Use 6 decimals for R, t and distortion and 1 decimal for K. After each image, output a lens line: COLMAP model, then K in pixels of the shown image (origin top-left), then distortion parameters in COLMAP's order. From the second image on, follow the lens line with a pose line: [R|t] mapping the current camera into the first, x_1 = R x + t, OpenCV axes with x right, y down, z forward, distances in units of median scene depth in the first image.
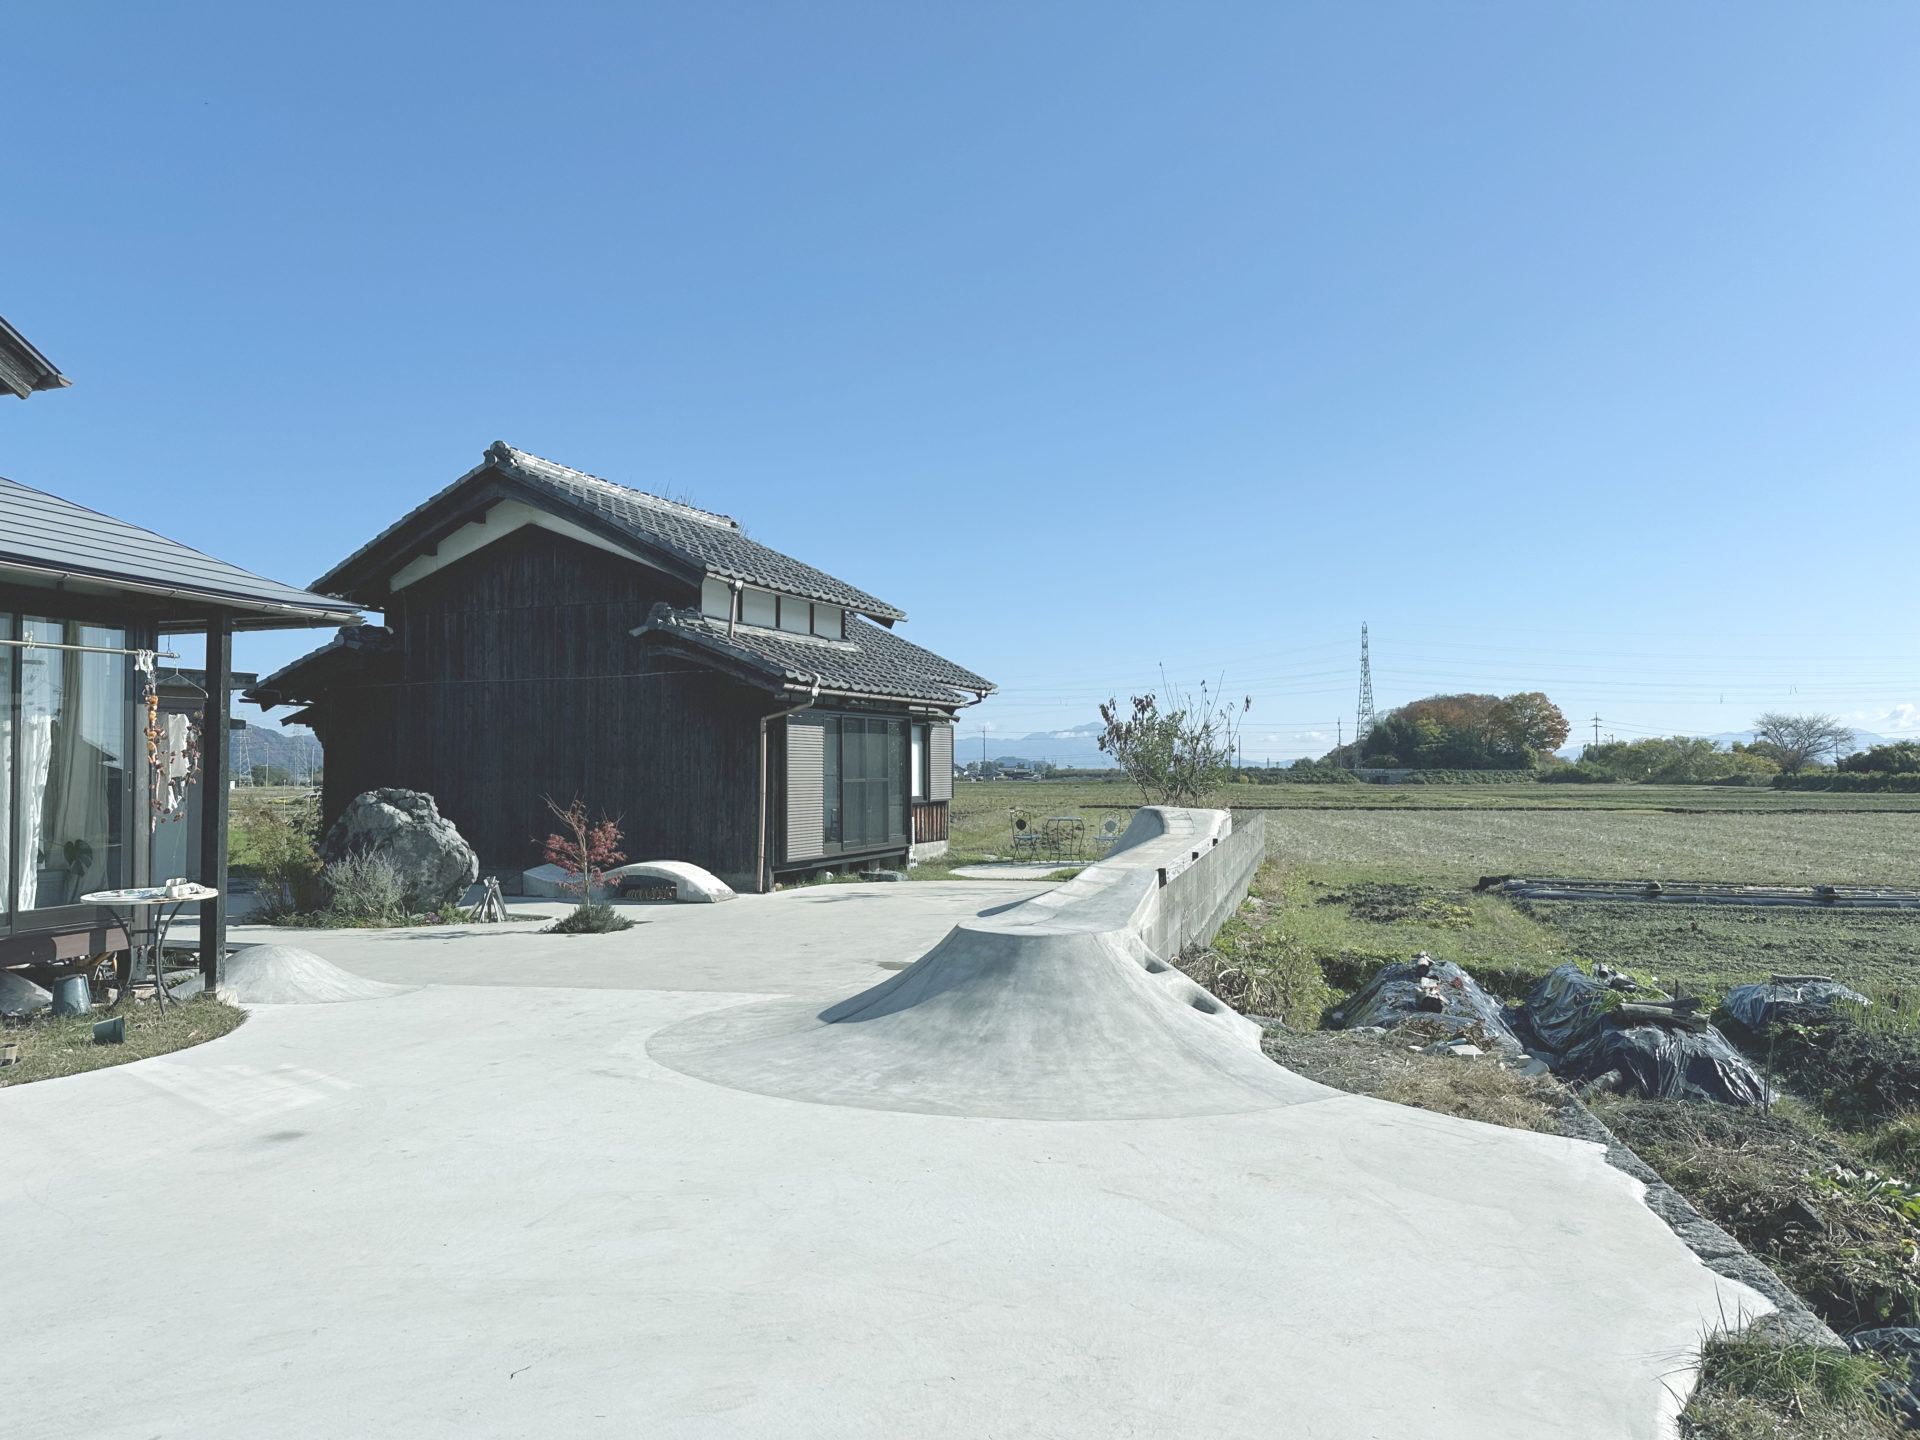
lens RADIAL K [[1355.0, 0, 956.9], [0, 1355.0, 700.9], [0, 0, 1]] dist [0.047450, -0.053002]
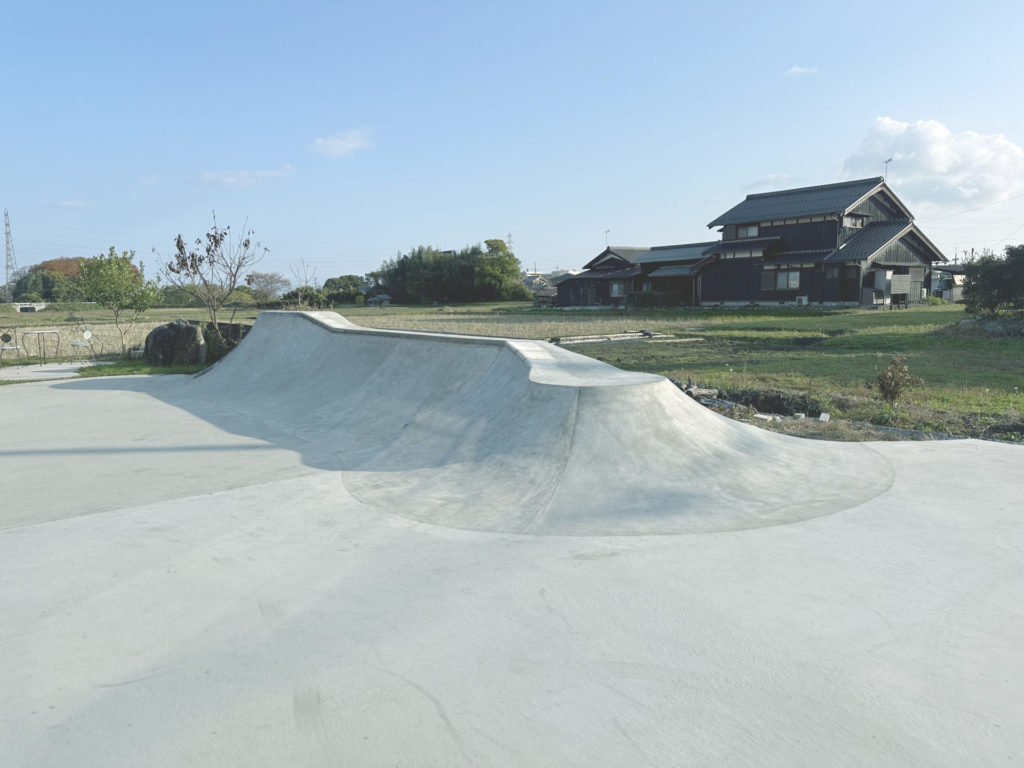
lens RADIAL K [[722.7, 0, 510.7], [0, 722.7, 387.6], [0, 0, 1]] dist [0.047450, -0.053002]
pose [[0.620295, -0.110459, 0.776552, -0.251003], [-0.020569, 0.987403, 0.156882, 0.026593], [-0.784099, -0.113286, 0.610210, 0.271860]]
